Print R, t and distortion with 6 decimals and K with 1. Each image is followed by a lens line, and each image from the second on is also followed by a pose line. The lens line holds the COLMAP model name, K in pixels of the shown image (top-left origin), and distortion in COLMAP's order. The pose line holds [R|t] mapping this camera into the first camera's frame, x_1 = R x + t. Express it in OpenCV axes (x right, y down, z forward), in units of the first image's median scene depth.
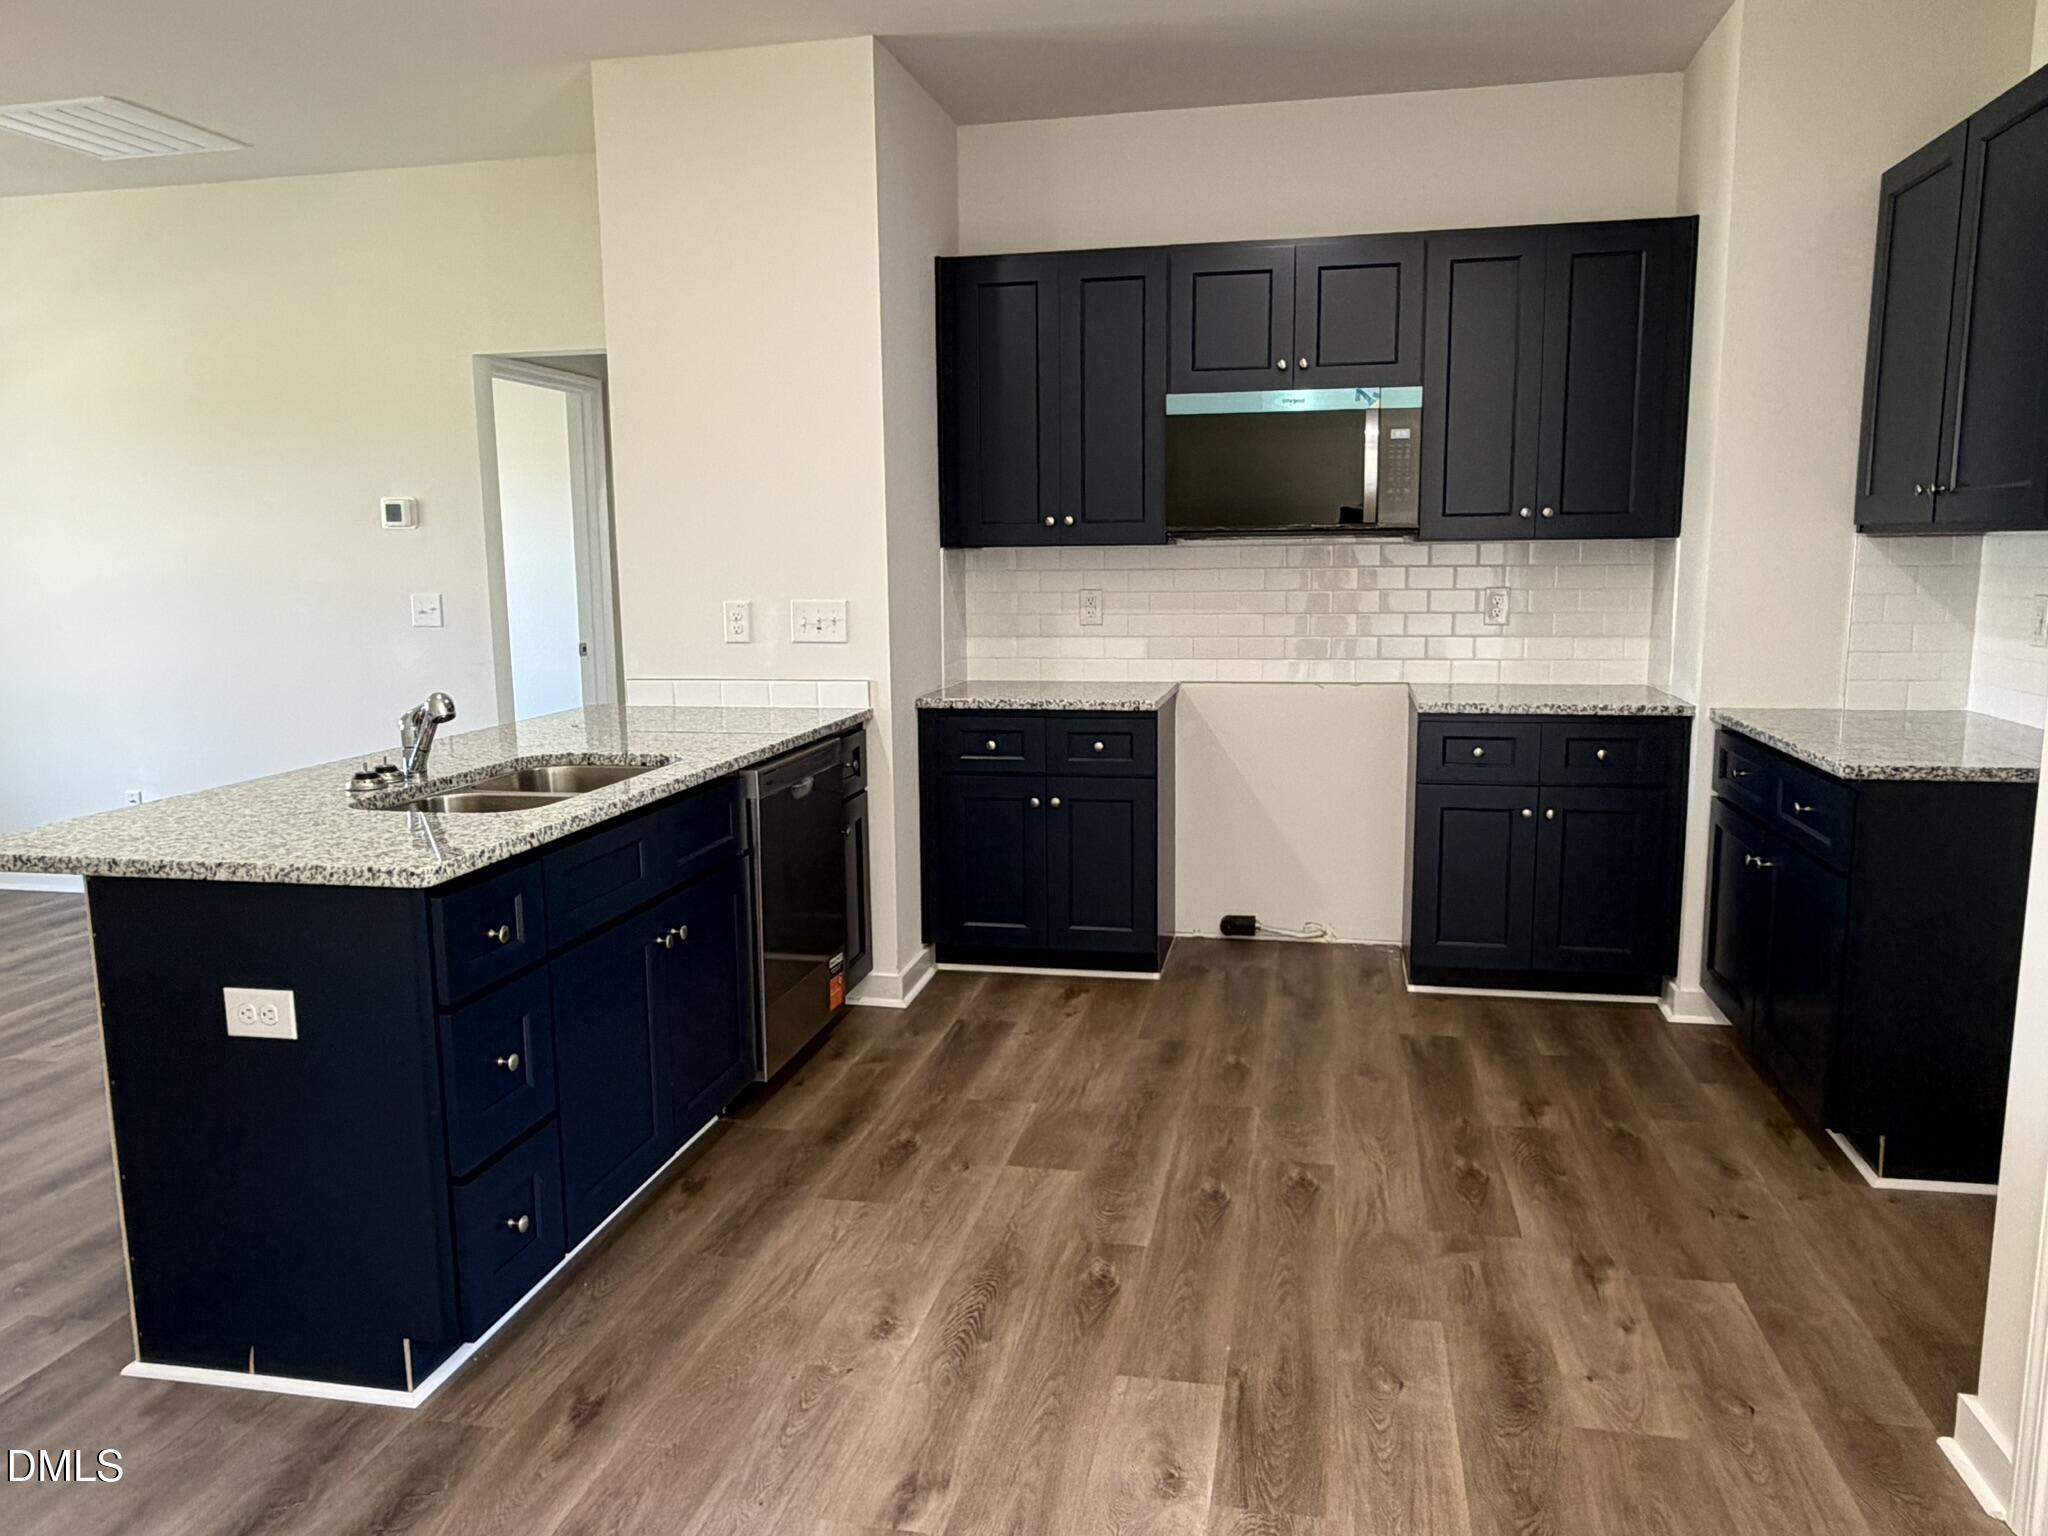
lens RADIAL K [[1464.3, 0, 1024.0], [0, 1464.3, 768.0], [0, 0, 1]] dist [0.000220, -0.002149]
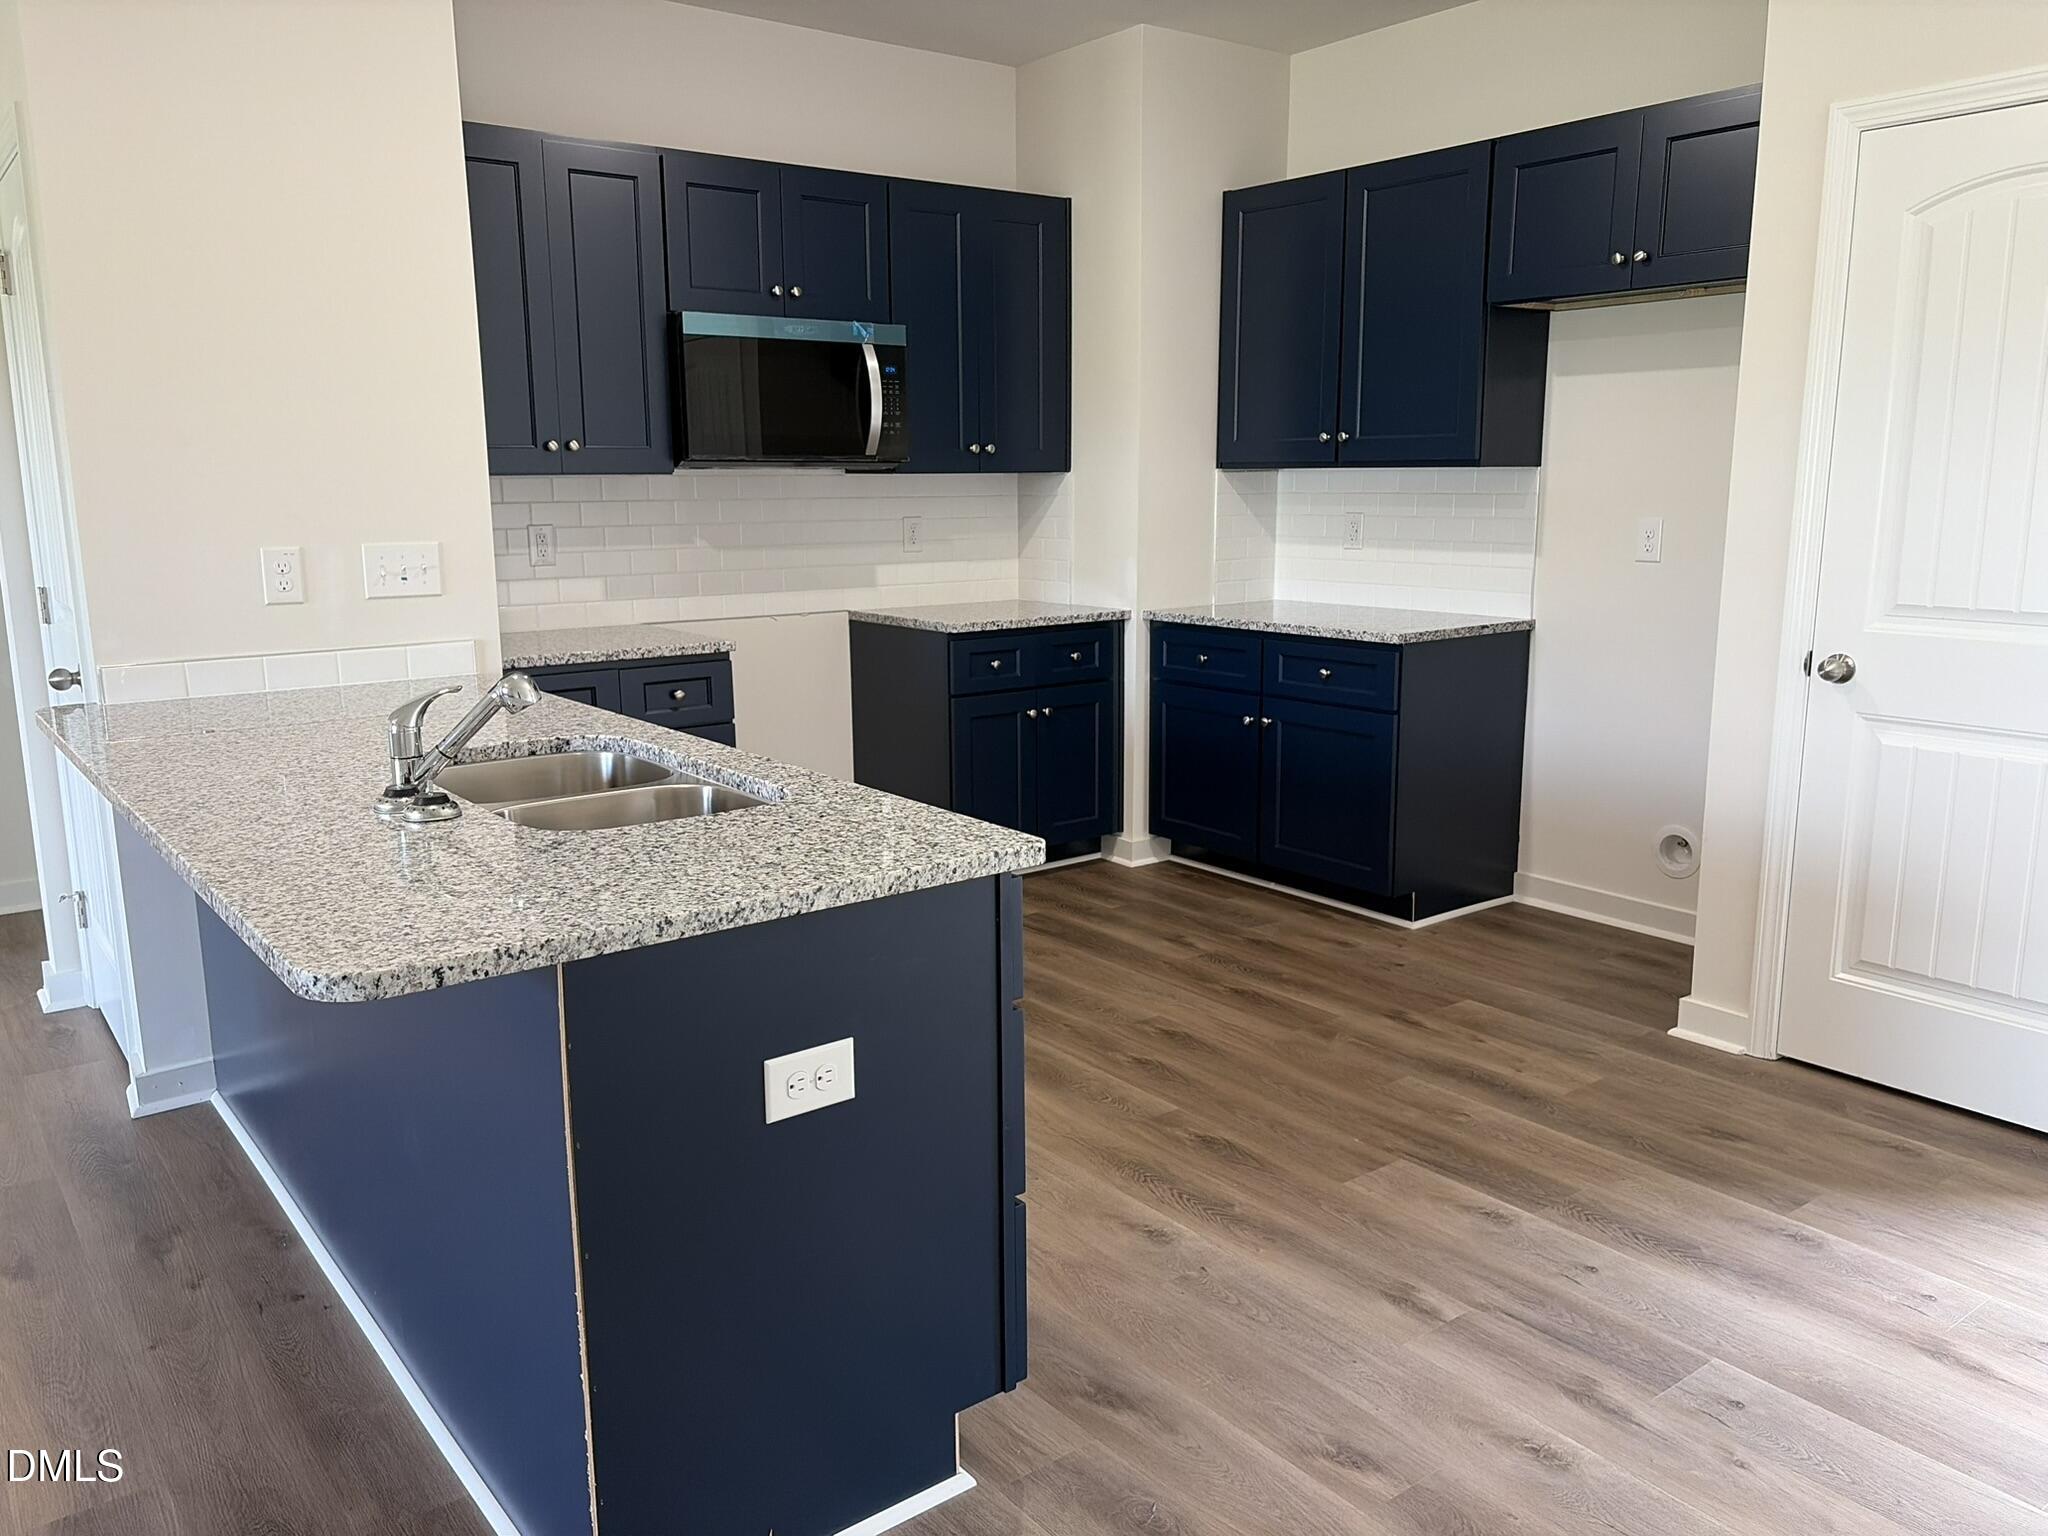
lens RADIAL K [[1539.7, 0, 1024.0], [0, 1539.7, 768.0], [0, 0, 1]] dist [0.159904, -0.526832]
pose [[0.651032, -0.135517, 0.746855, -0.785348], [0.111188, 0.990346, 0.082776, -0.037729], [-0.750862, 0.029152, 0.659815, 0.282987]]
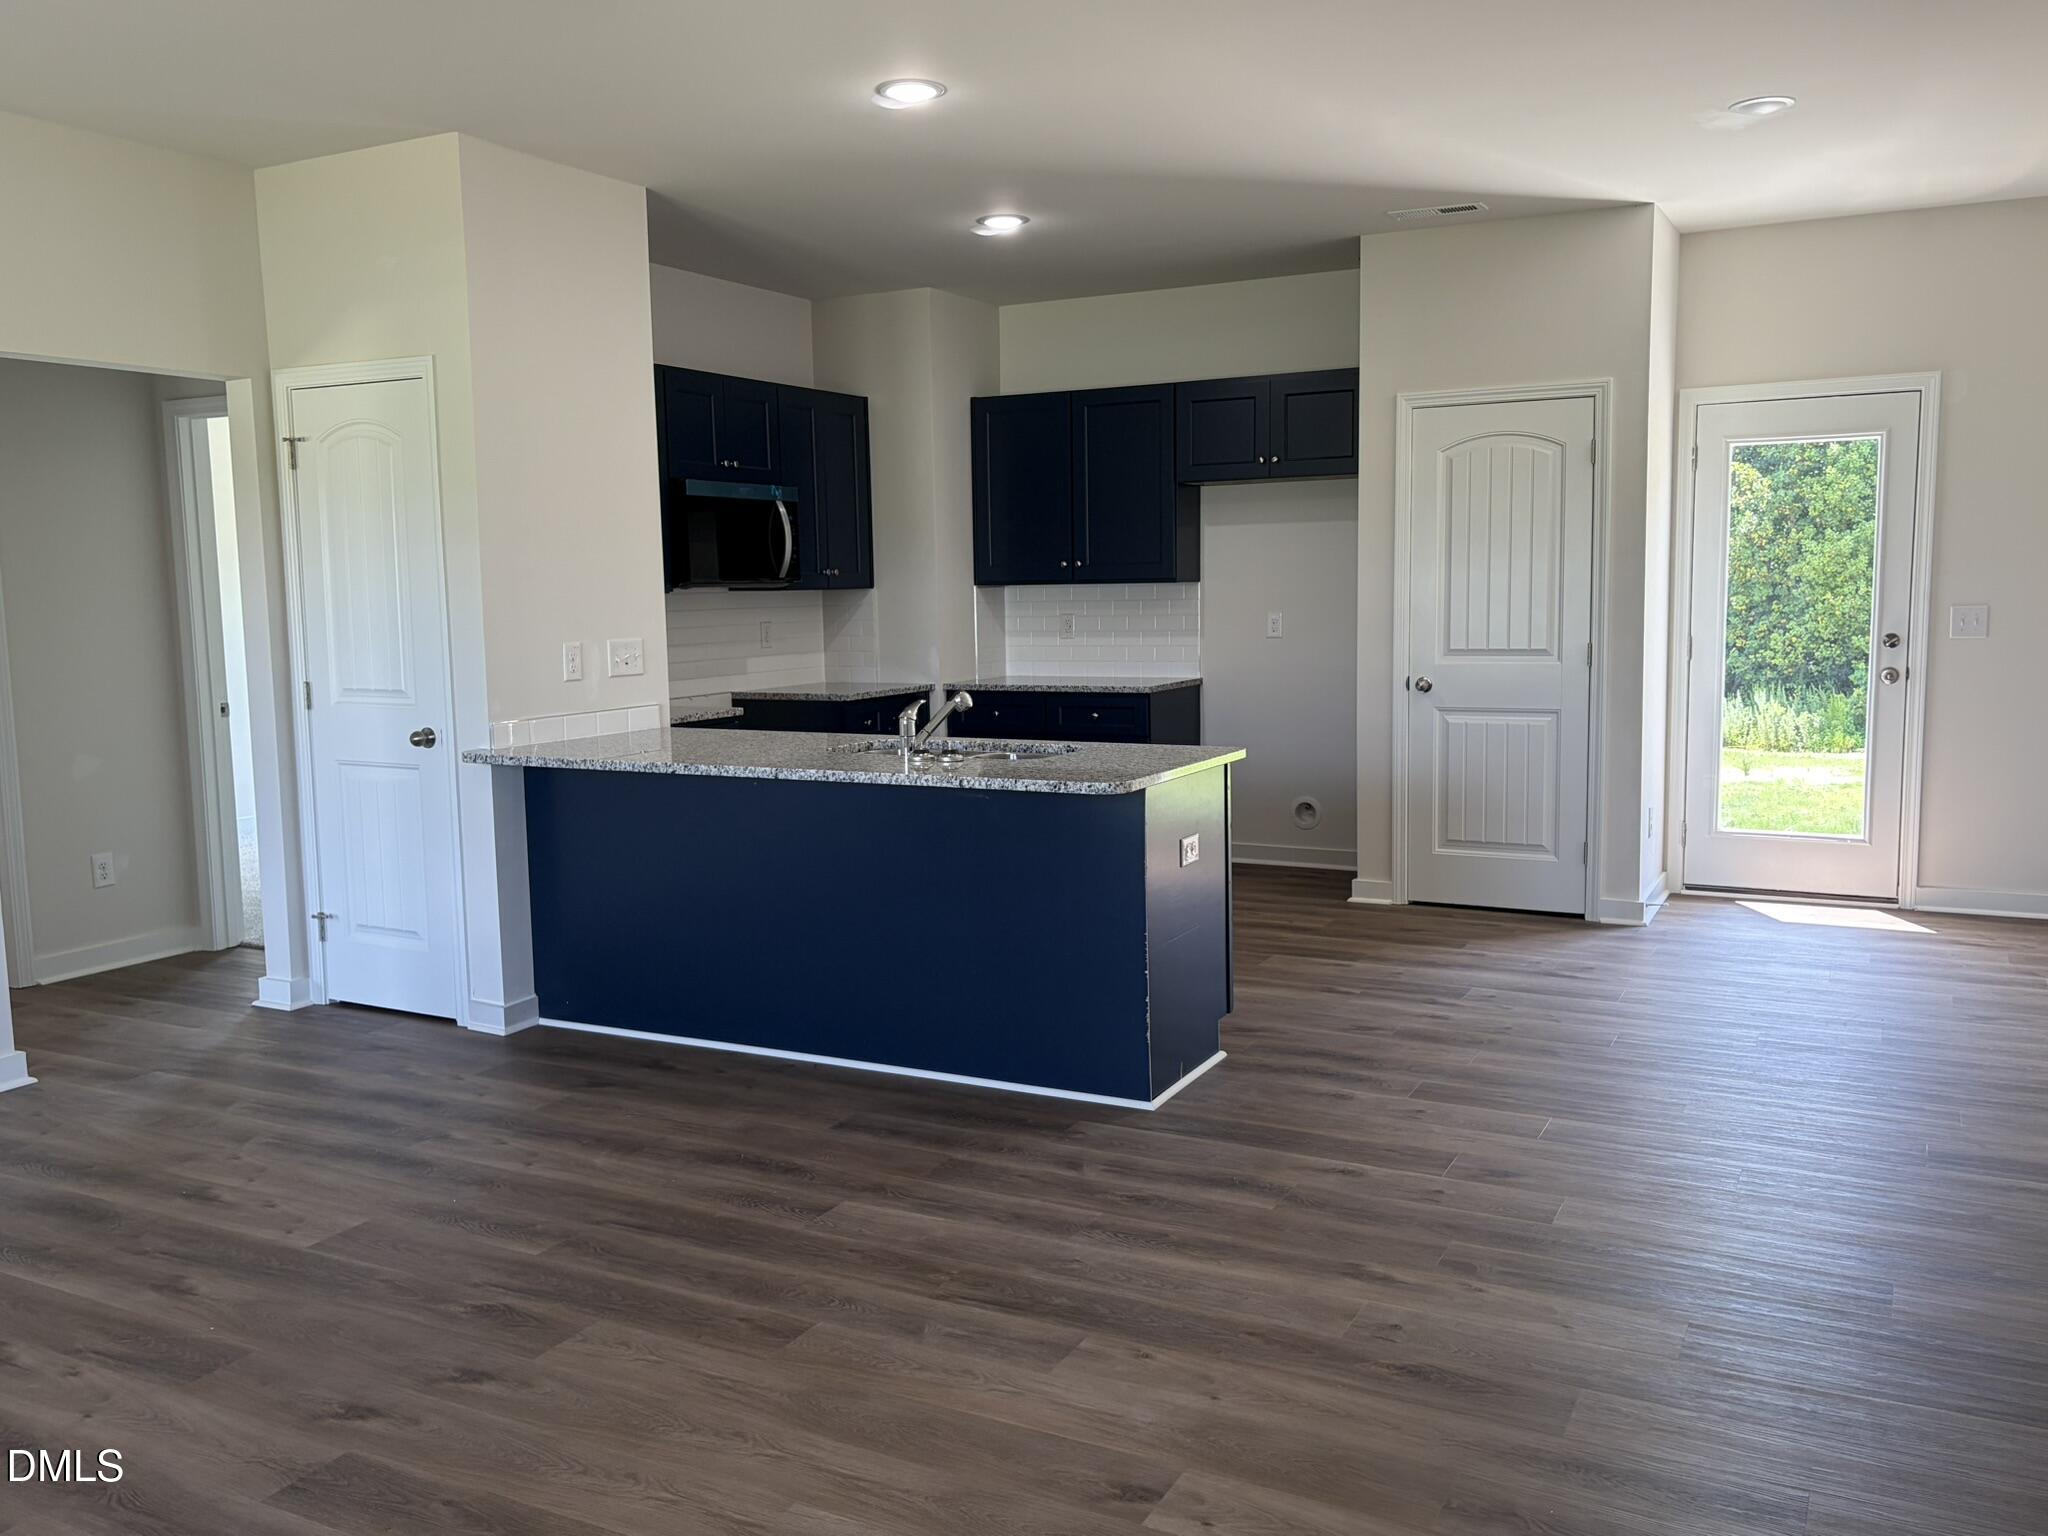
lens RADIAL K [[1641.5, 0, 1034.5], [0, 1641.5, 780.2], [0, 0, 1]] dist [0.007156, 0.000660]
pose [[0.270158, -0.108148, 0.956723, -1.838163], [0.158247, 0.985146, 0.066676, -0.054820], [-0.949722, 0.133386, 0.283259, 0.466468]]
